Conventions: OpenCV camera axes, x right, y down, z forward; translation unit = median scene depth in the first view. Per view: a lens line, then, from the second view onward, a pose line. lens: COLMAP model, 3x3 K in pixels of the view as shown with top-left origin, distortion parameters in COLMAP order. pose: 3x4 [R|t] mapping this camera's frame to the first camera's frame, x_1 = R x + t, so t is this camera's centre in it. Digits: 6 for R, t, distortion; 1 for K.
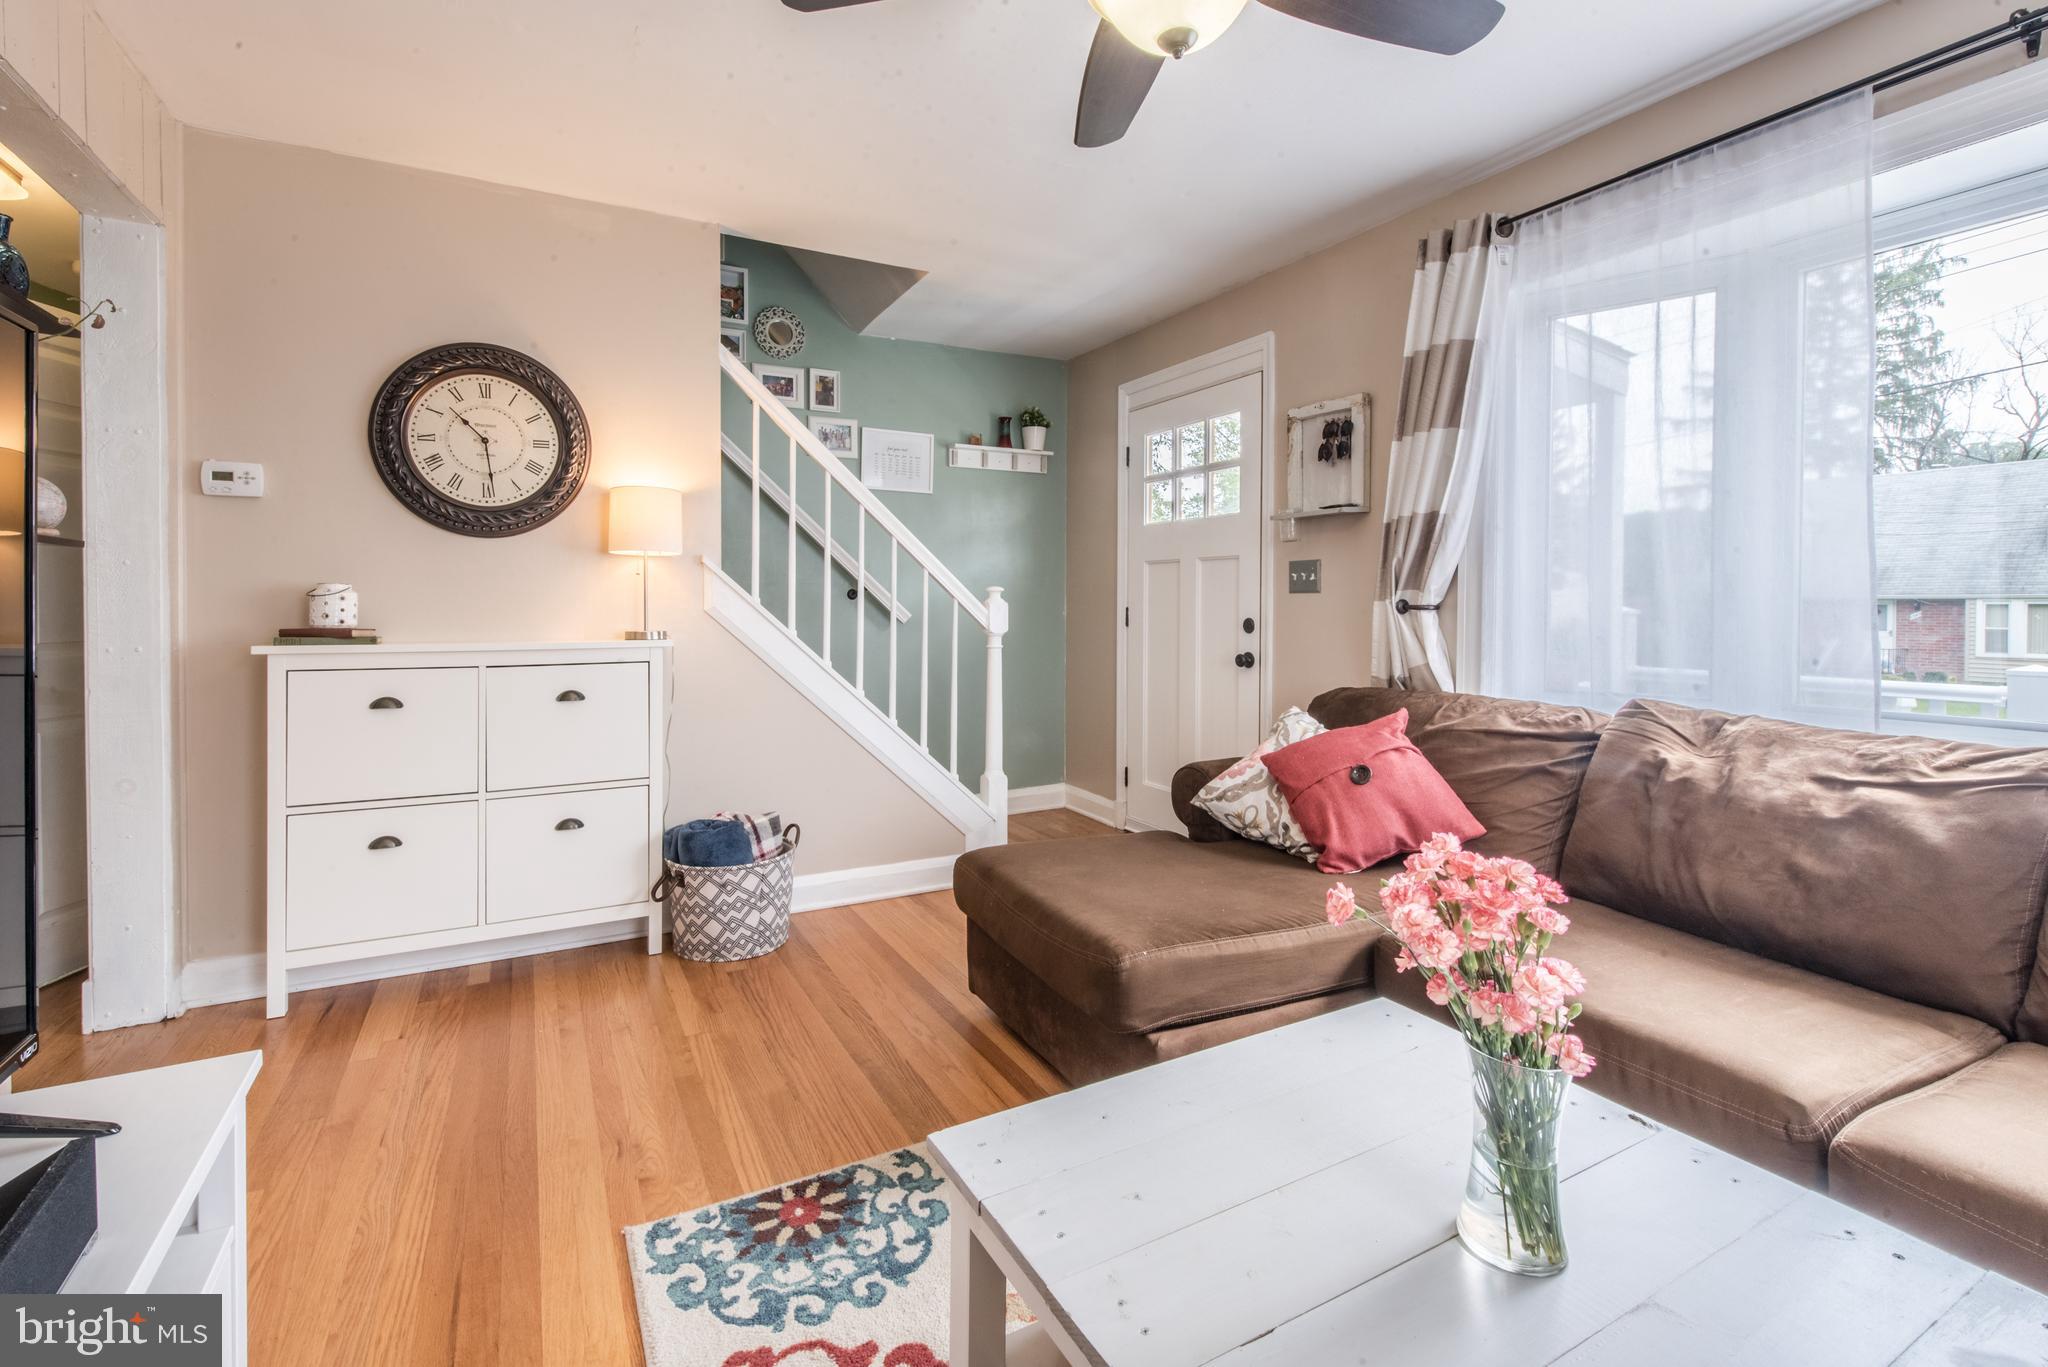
lens RADIAL K [[893.5, 0, 1006.4], [0, 893.5, 596.2], [0, 0, 1]] dist [-0.002673, -0.000459]
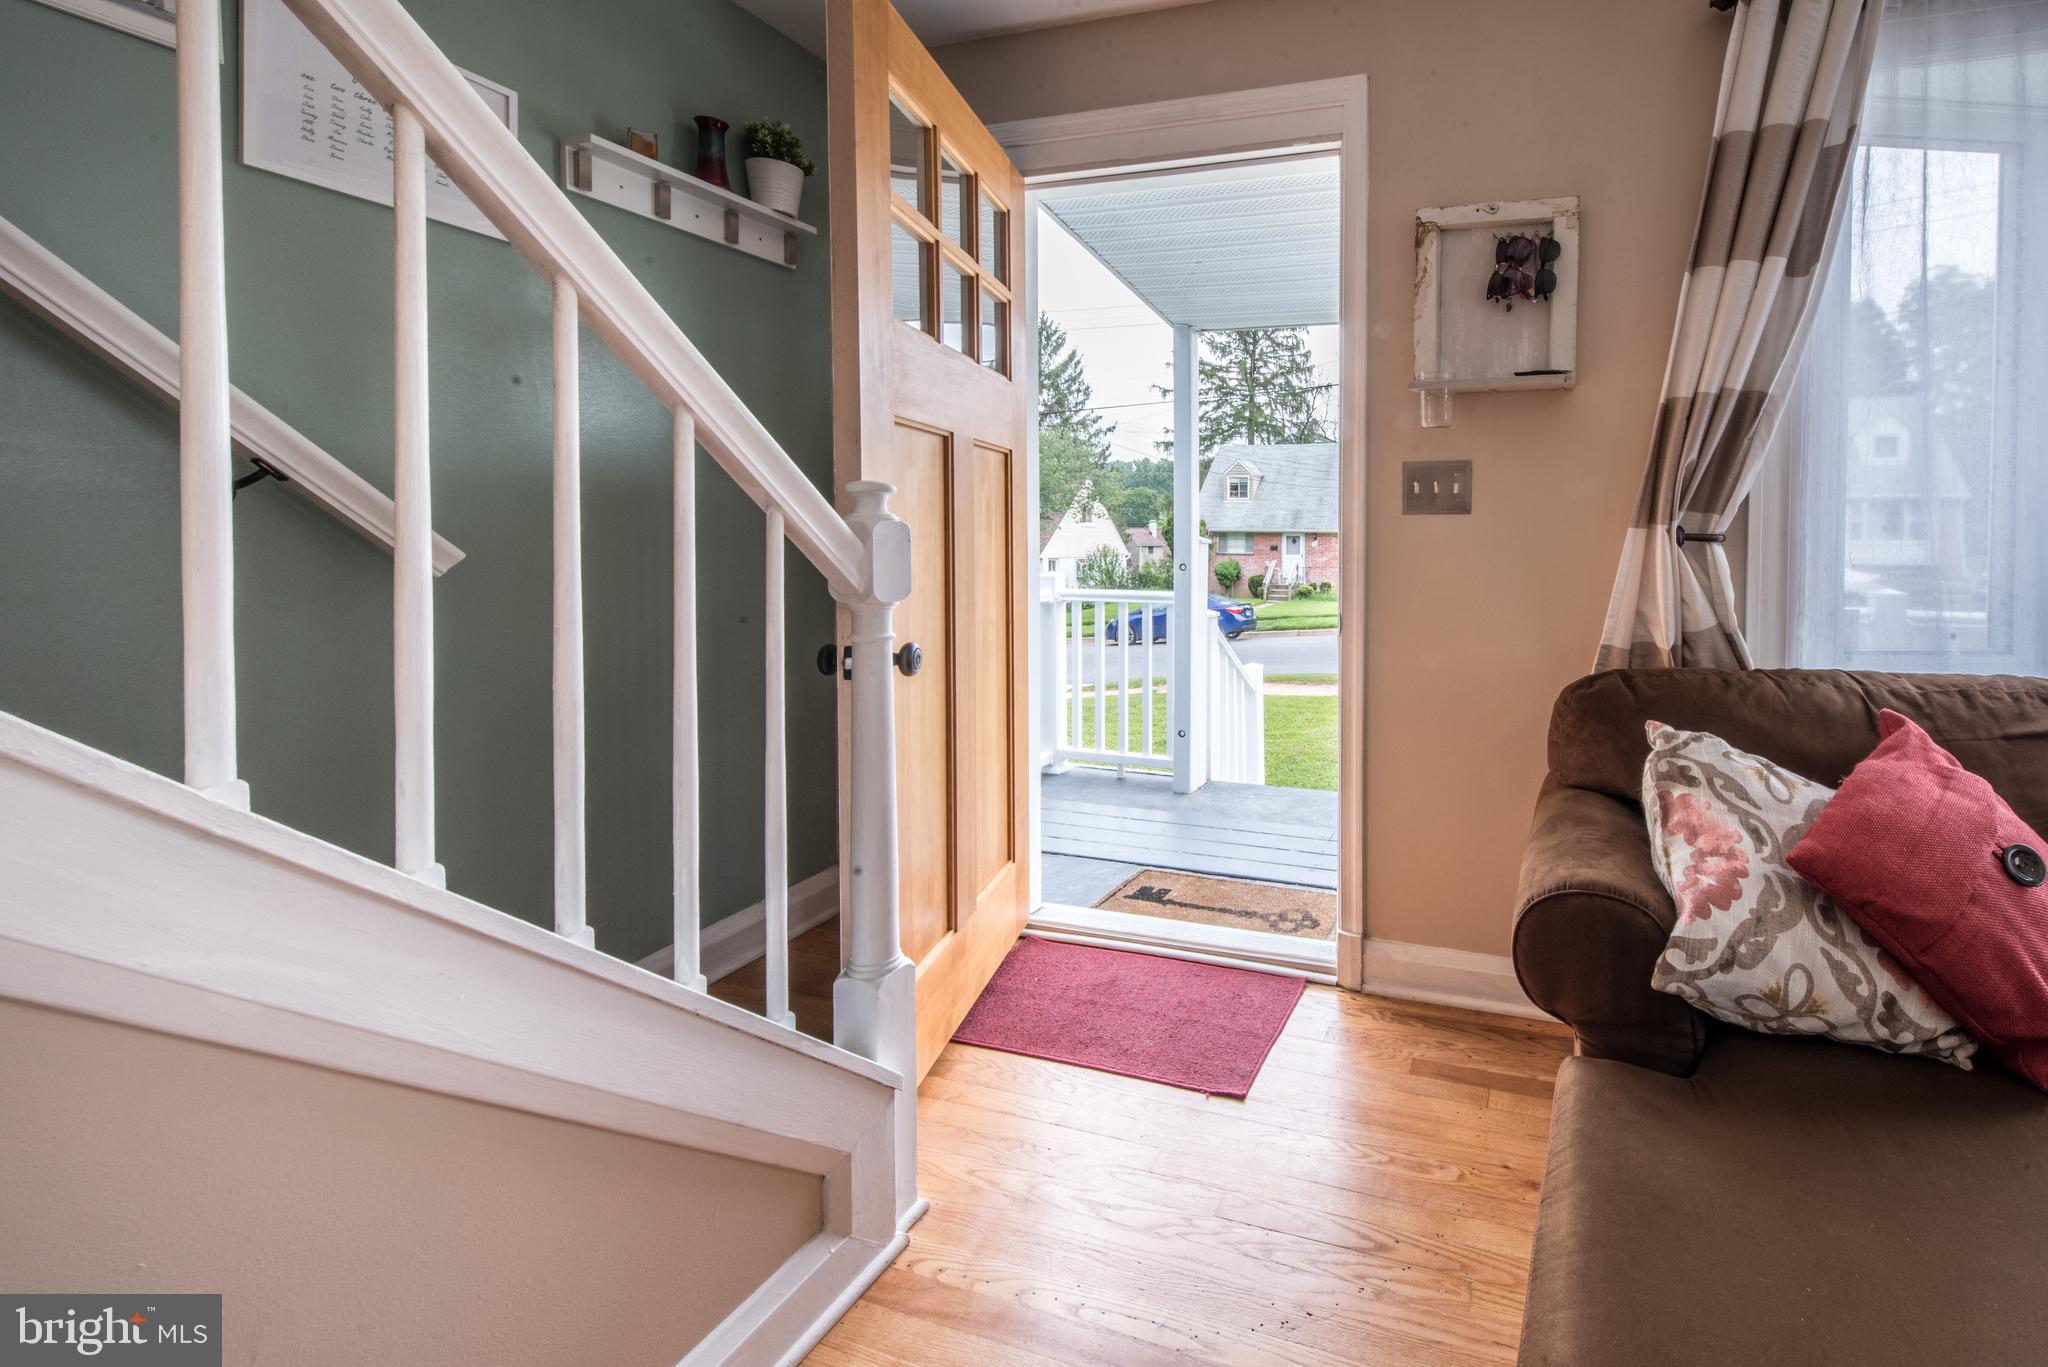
lens RADIAL K [[881.8, 0, 1316.0], [0, 881.8, 553.5], [0, 0, 1]] dist [0.003991, 0.000120]
pose [[0.687886, -0.011914, 0.725721, -0.193634], [-0.010686, 0.999591, 0.026539, 0.009386], [-0.725740, -0.026011, 0.687477, 0.743677]]
